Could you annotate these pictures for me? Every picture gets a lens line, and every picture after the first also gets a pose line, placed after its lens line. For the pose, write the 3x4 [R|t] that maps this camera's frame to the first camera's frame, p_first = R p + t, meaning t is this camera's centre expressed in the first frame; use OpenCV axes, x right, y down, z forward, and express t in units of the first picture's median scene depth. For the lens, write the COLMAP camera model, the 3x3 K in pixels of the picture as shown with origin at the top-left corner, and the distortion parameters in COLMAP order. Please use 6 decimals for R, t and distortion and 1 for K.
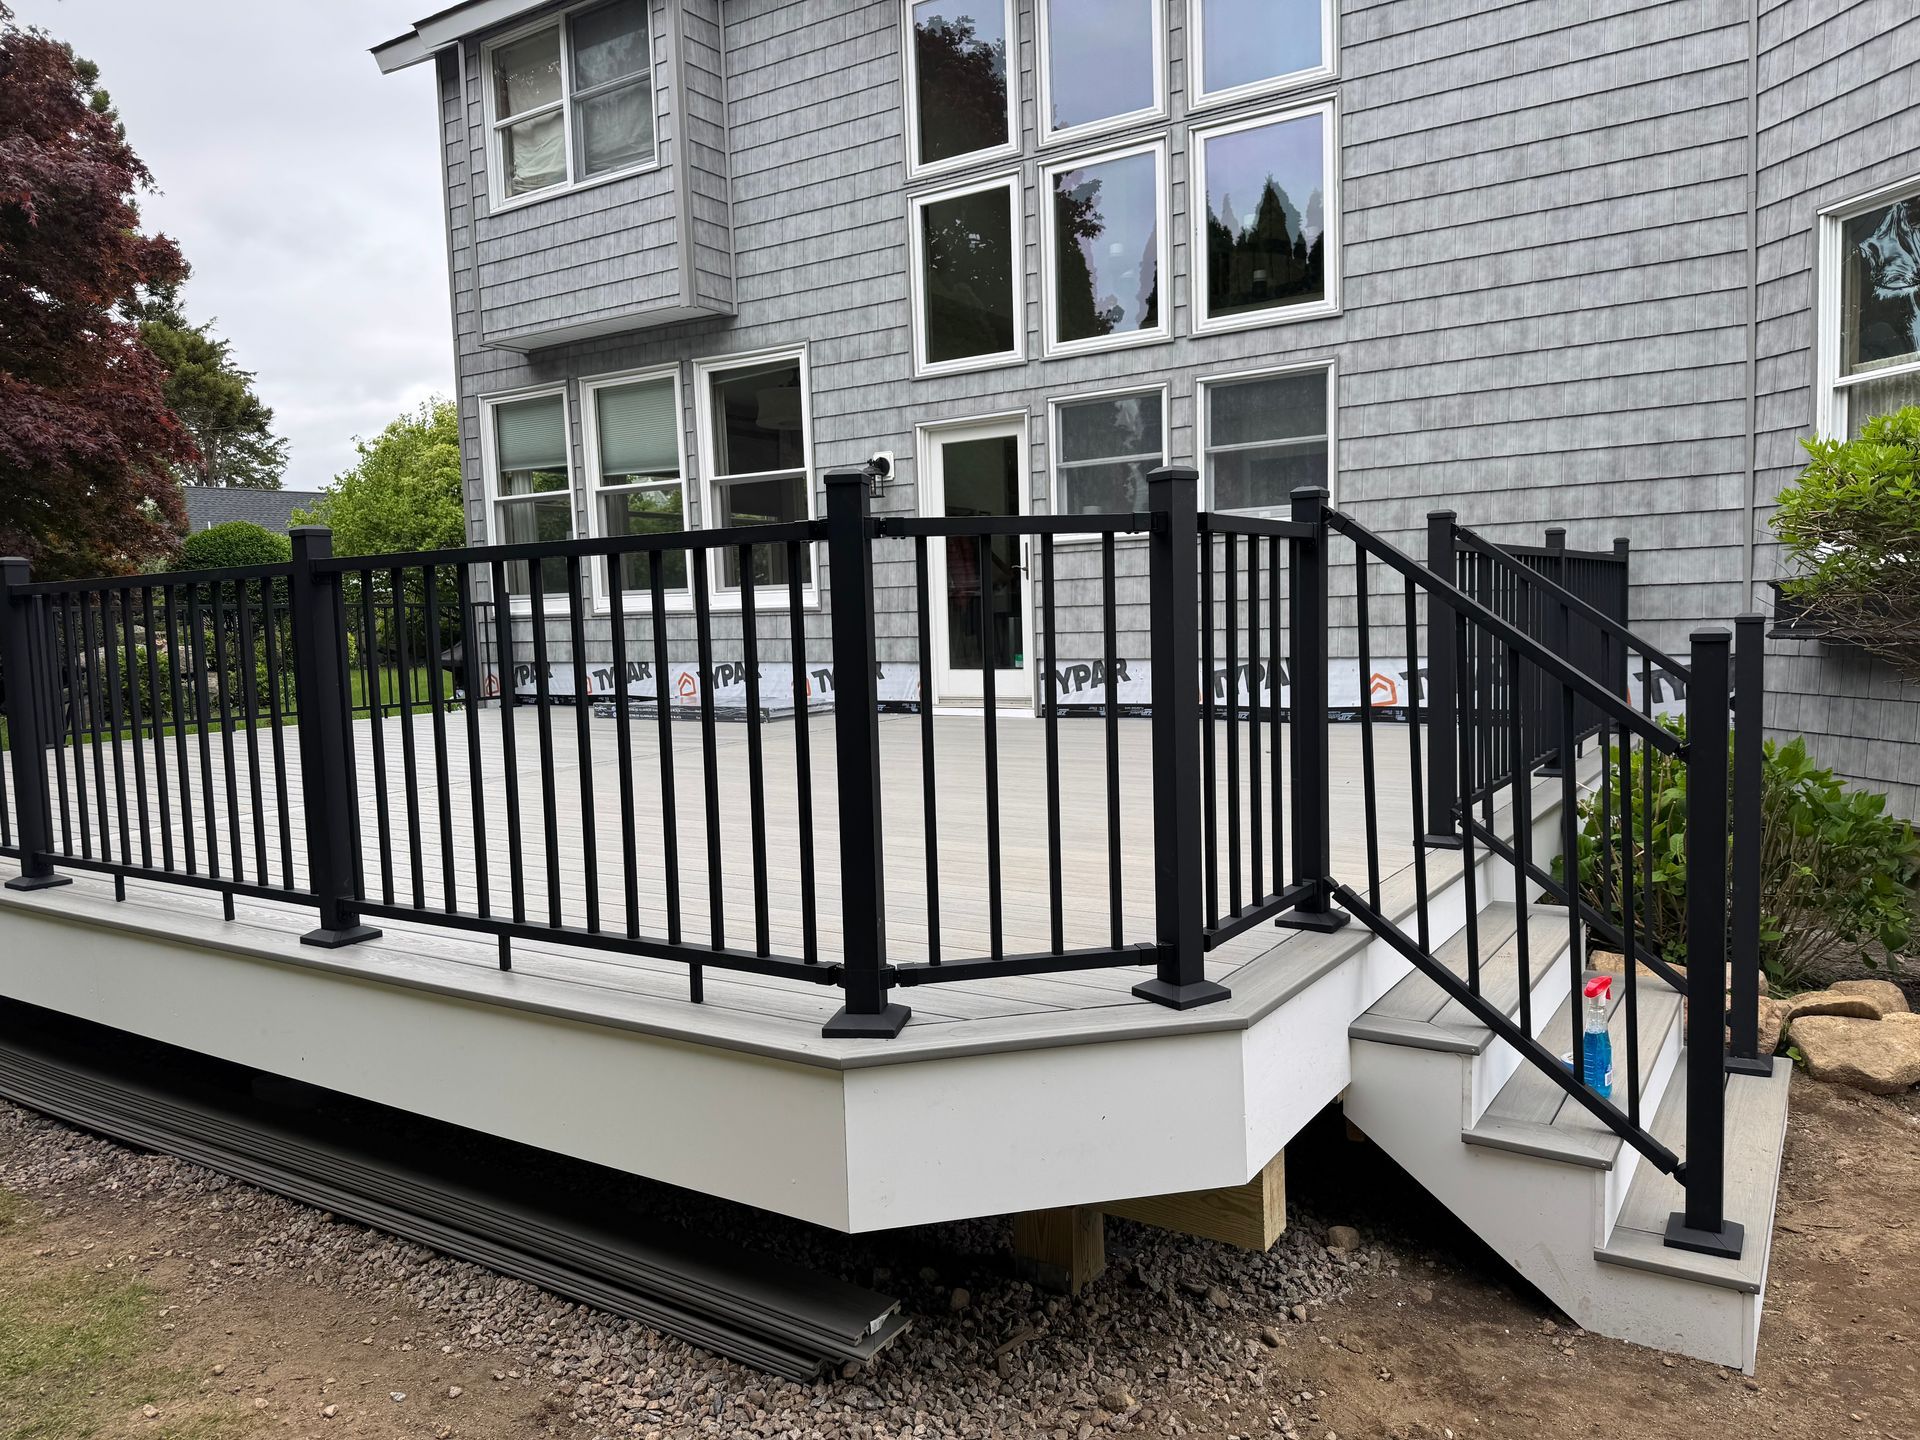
lens RADIAL K [[1348.9, 0, 960.0], [0, 1348.9, 720.0], [0, 0, 1]] dist [0.101871, -0.151751]
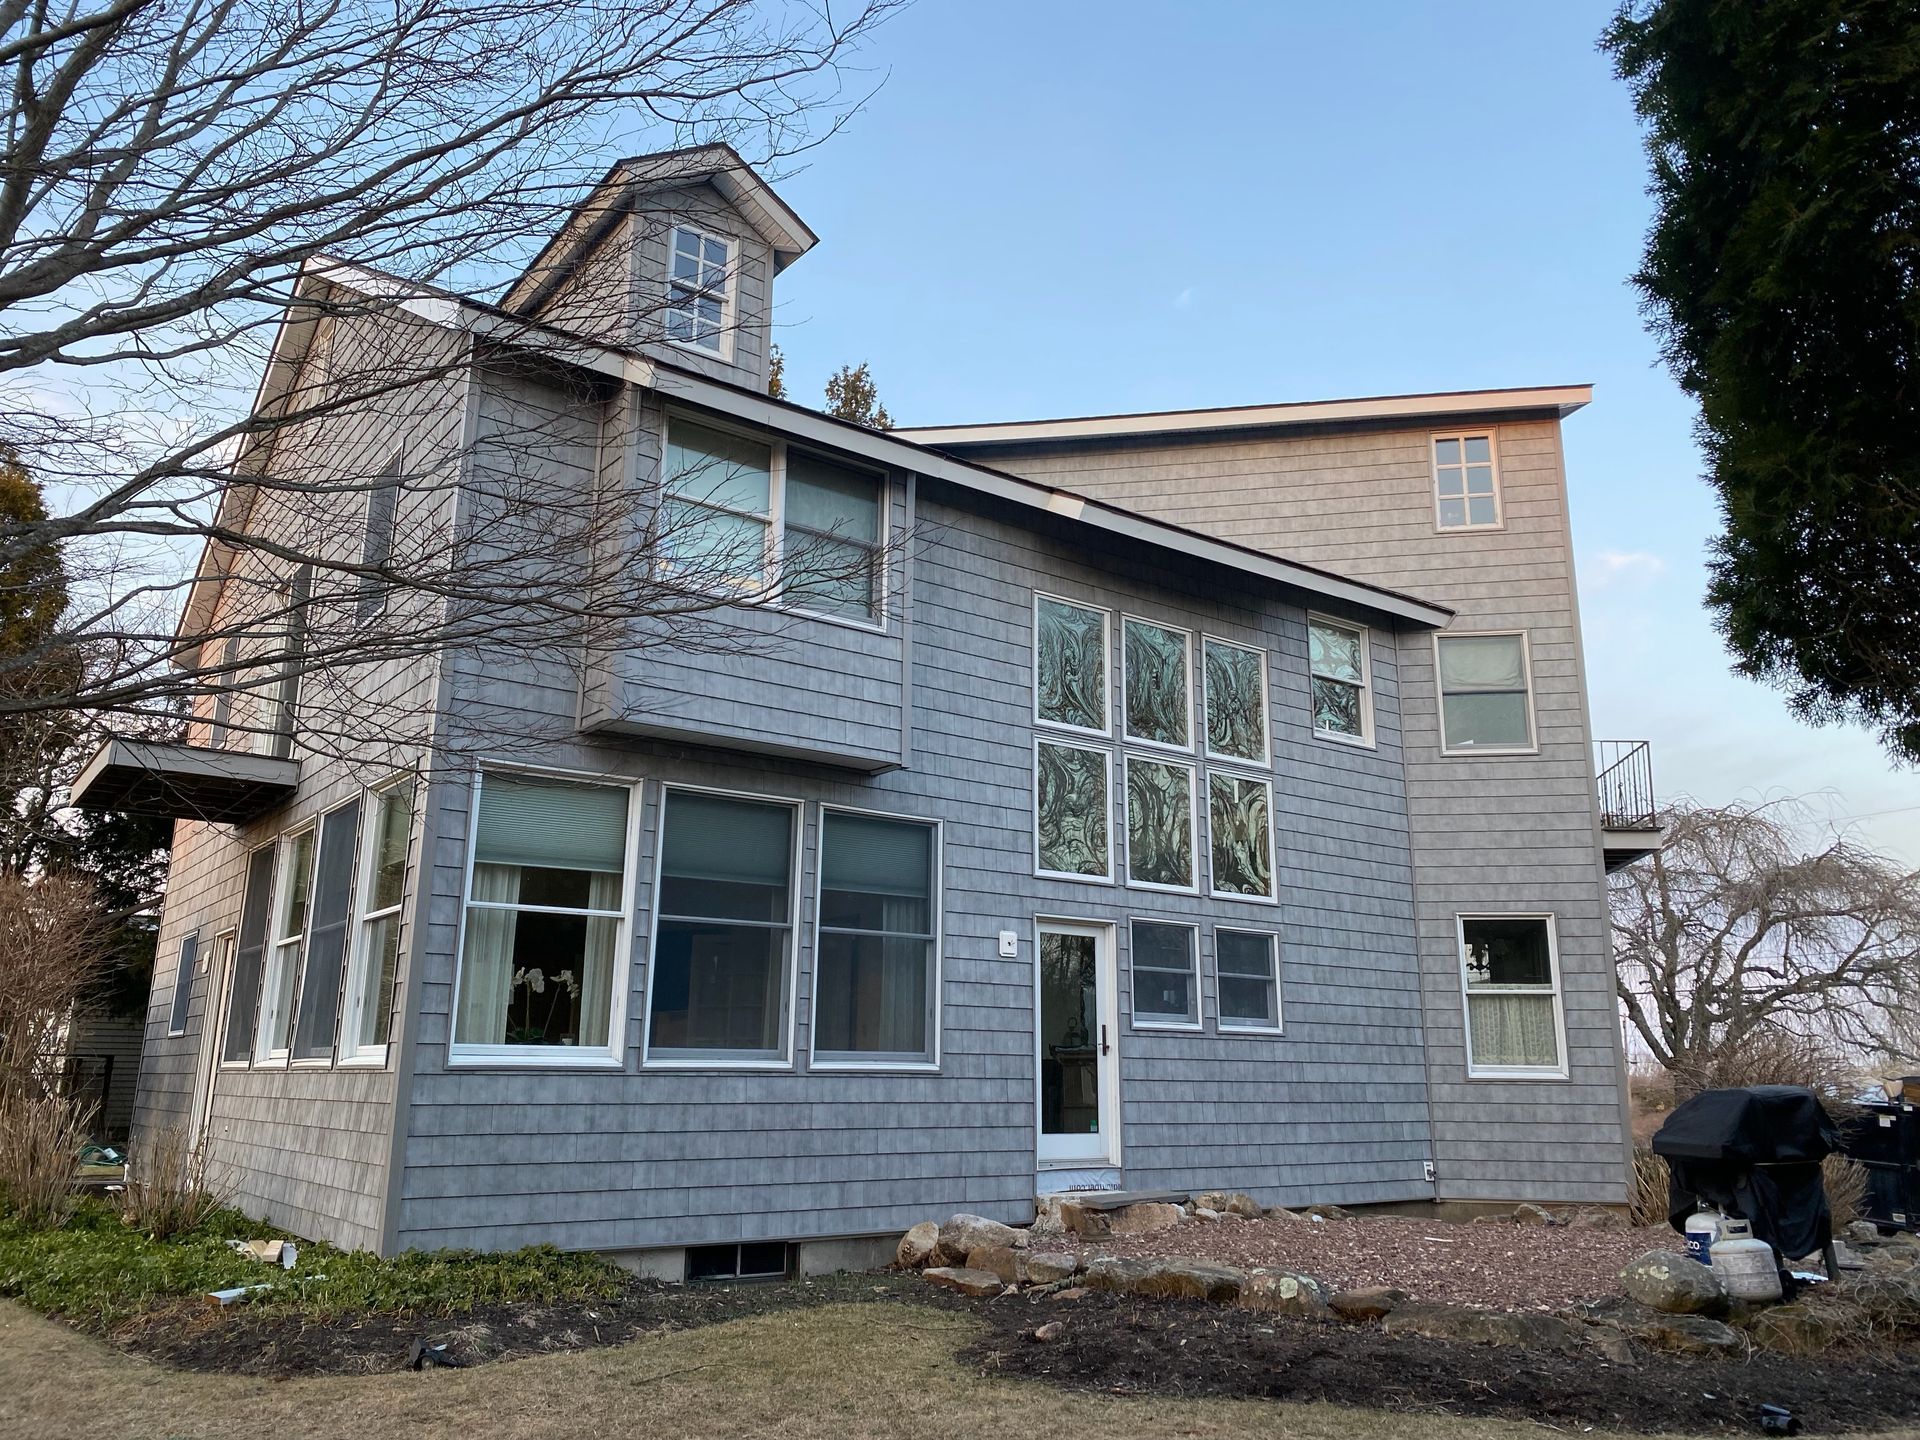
lens RADIAL K [[1348.9, 0, 960.0], [0, 1348.9, 720.0], [0, 0, 1]] dist [0.101871, -0.151751]
pose [[0.372696, 0.273788, 0.886644, -1.173873], [0.050843, 0.948023, -0.314112, -0.008611], [-0.926560, 0.162148, 0.339404, 0.635920]]
